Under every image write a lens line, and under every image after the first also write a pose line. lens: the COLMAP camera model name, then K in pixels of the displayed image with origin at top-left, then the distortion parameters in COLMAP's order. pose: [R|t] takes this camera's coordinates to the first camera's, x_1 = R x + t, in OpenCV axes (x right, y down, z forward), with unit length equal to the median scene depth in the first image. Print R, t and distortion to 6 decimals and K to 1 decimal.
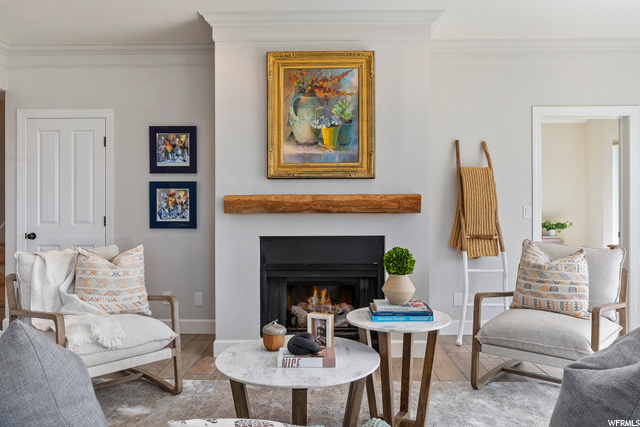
lens RADIAL K [[502.7, 0, 319.0], [0, 502.7, 209.9], [0, 0, 1]] dist [0.000203, 0.002456]
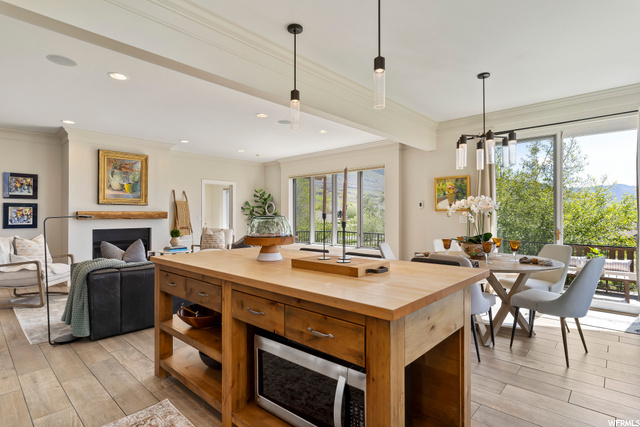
lens RADIAL K [[327.9, 0, 320.0], [0, 327.9, 213.5], [0, 0, 1]] dist [-0.001179, 0.000163]
pose [[0.661725, 0.003258, 0.749739, -0.553669], [0.006650, 0.999926, -0.010214, 0.002112], [-0.749717, 0.011744, 0.661655, -0.748128]]
